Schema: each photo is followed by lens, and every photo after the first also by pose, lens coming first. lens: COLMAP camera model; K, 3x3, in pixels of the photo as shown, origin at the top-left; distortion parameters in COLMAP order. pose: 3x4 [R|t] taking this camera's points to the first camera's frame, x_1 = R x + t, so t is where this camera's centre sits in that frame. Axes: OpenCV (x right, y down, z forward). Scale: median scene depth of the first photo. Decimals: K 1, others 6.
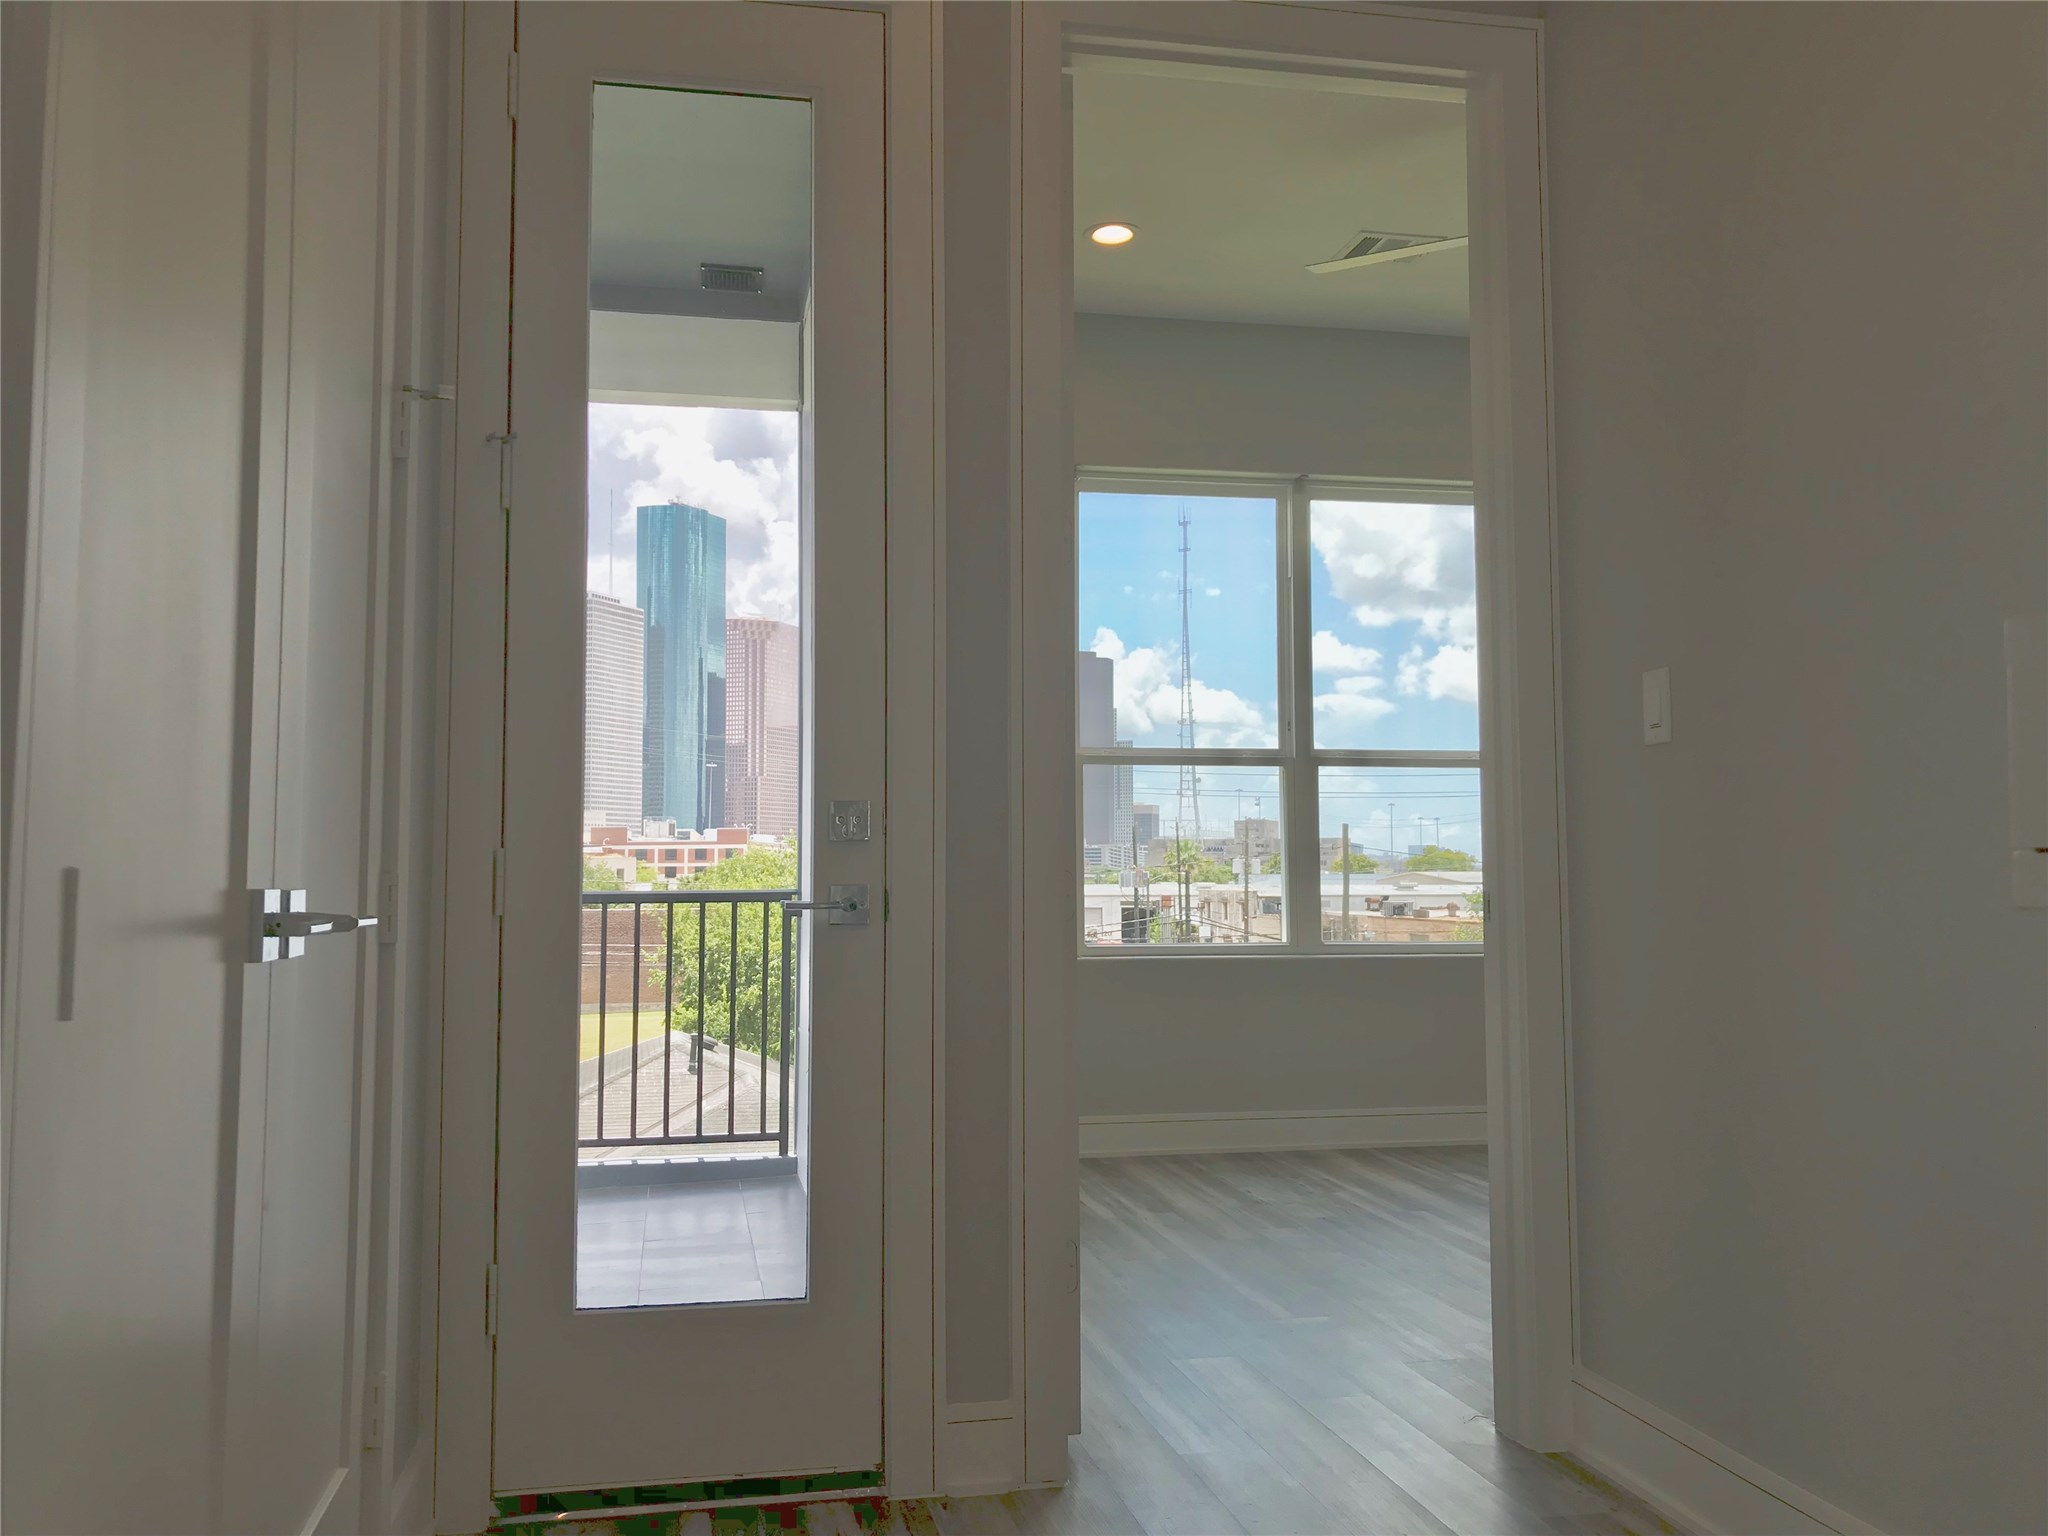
lens RADIAL K [[1671.8, 0, 1024.0], [0, 1671.8, 768.0], [0, 0, 1]] dist [0.031798, -0.089942]
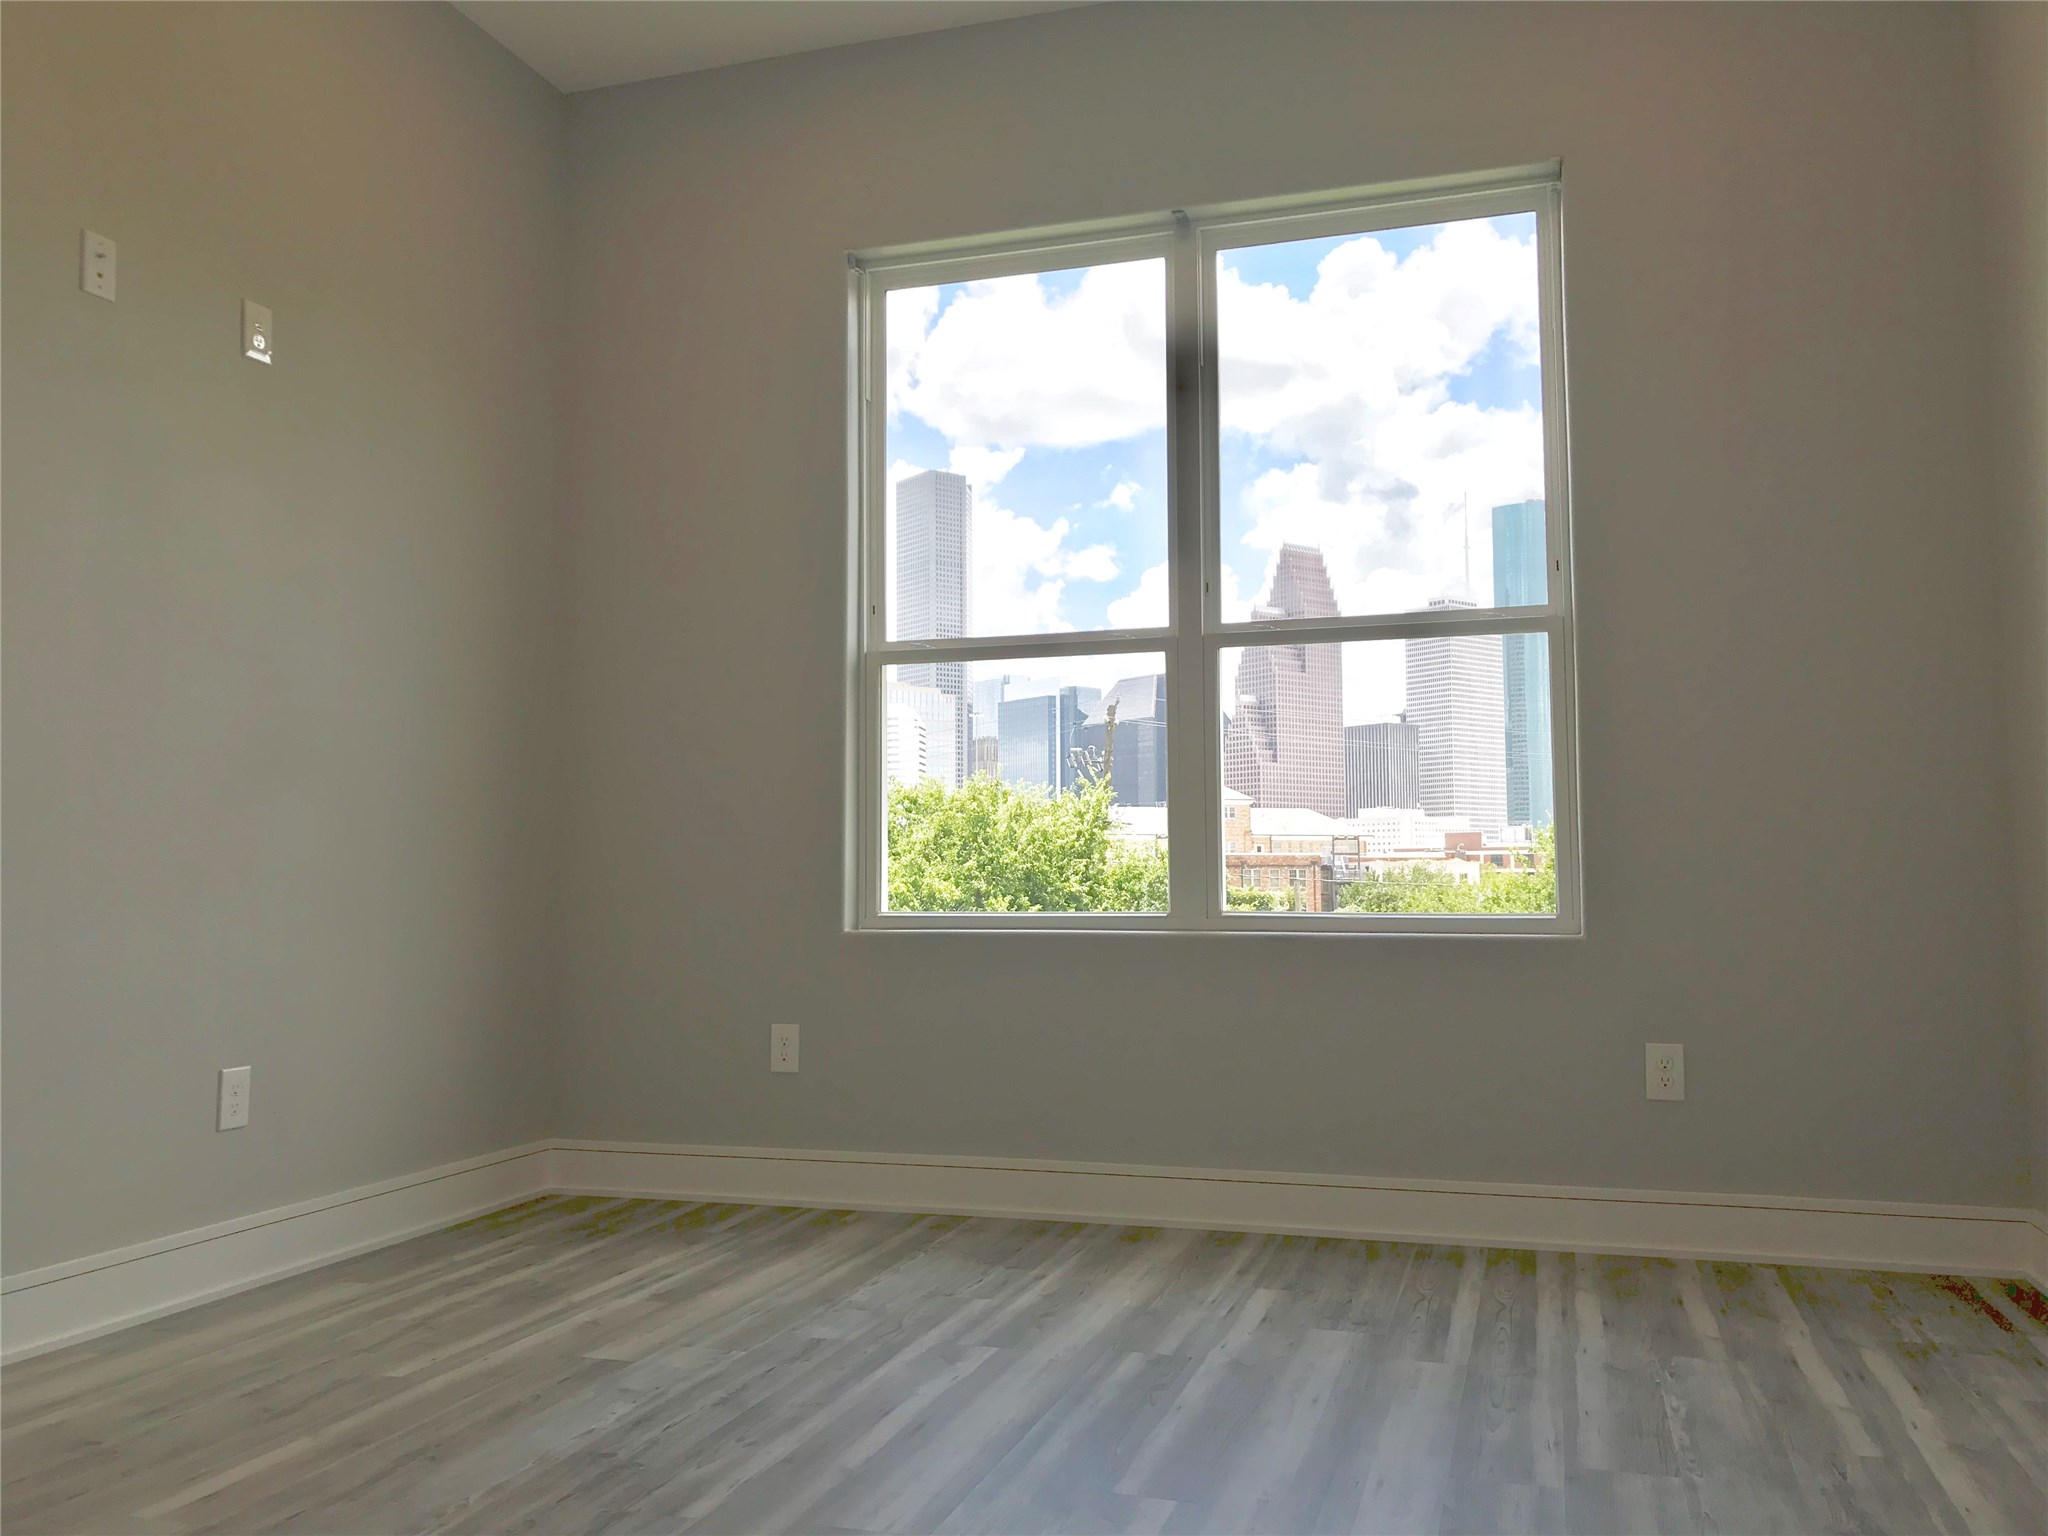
lens RADIAL K [[1671.8, 0, 1024.0], [0, 1671.8, 768.0], [0, 0, 1]] dist [0.031798, -0.089942]
pose [[0.871764, -0.034323, -0.488723, 0.407890], [0.032255, 0.999400, -0.012652, 0.050161], [0.488864, -0.004734, 0.872347, 0.365743]]
